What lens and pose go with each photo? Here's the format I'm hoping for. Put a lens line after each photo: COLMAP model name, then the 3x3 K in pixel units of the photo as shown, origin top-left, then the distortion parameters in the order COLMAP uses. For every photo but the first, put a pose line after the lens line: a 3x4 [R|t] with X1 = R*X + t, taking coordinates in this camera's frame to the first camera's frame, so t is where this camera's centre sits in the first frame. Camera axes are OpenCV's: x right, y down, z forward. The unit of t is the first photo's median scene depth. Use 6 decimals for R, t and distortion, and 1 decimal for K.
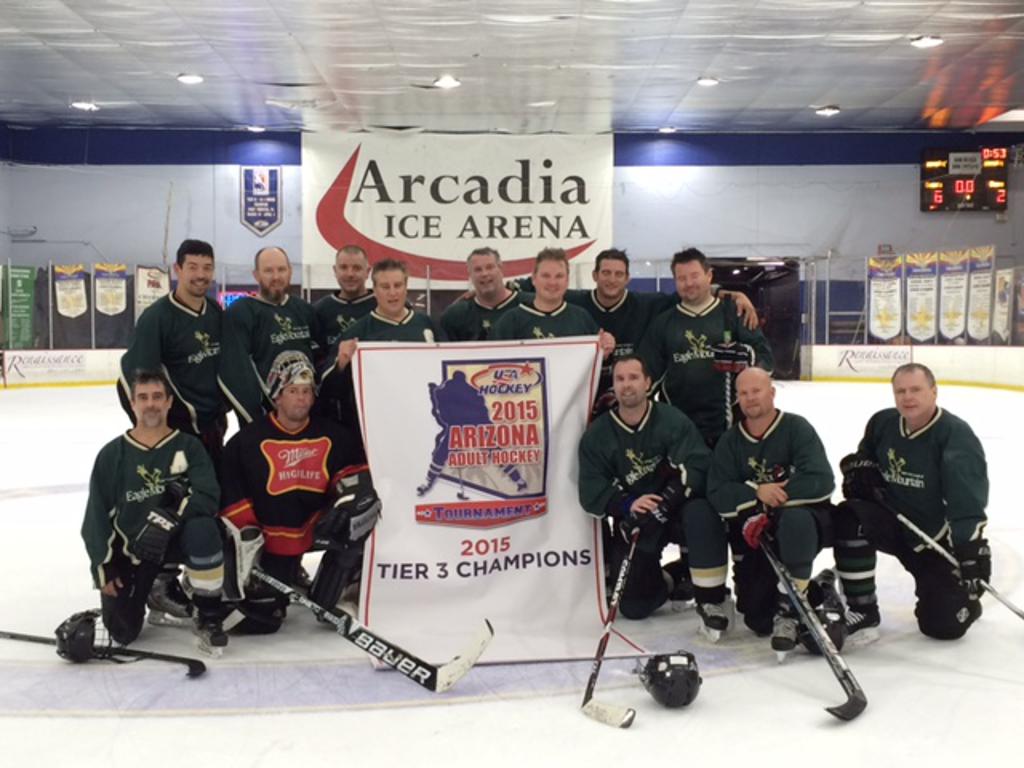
lens RADIAL K [[1326.6, 0, 512.0], [0, 1326.6, 384.0], [0, 0, 1]] dist [0.015445, 0.024237]
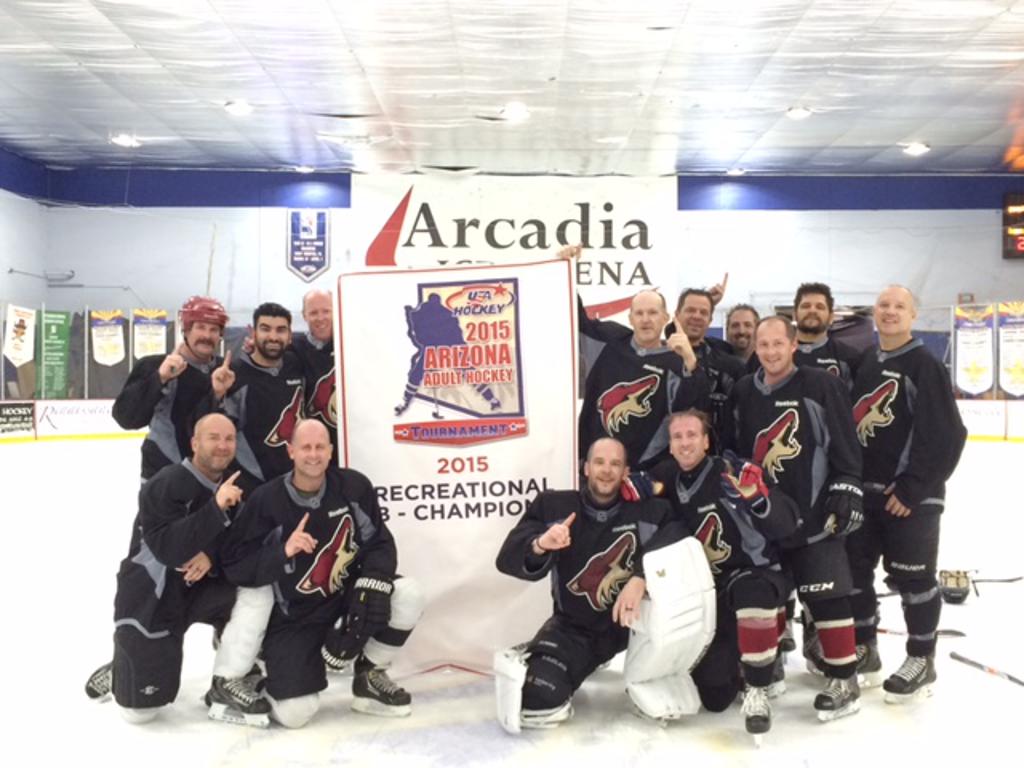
lens RADIAL K [[1270.9, 0, 512.0], [0, 1270.9, 384.0], [0, 0, 1]] dist [0.005773, -0.005439]
pose [[0.999809, 0.005760, -0.018677, -0.025717], [-0.006477, 0.999235, -0.038557, -0.003782], [0.018440, 0.038670, 0.999082, 0.096727]]
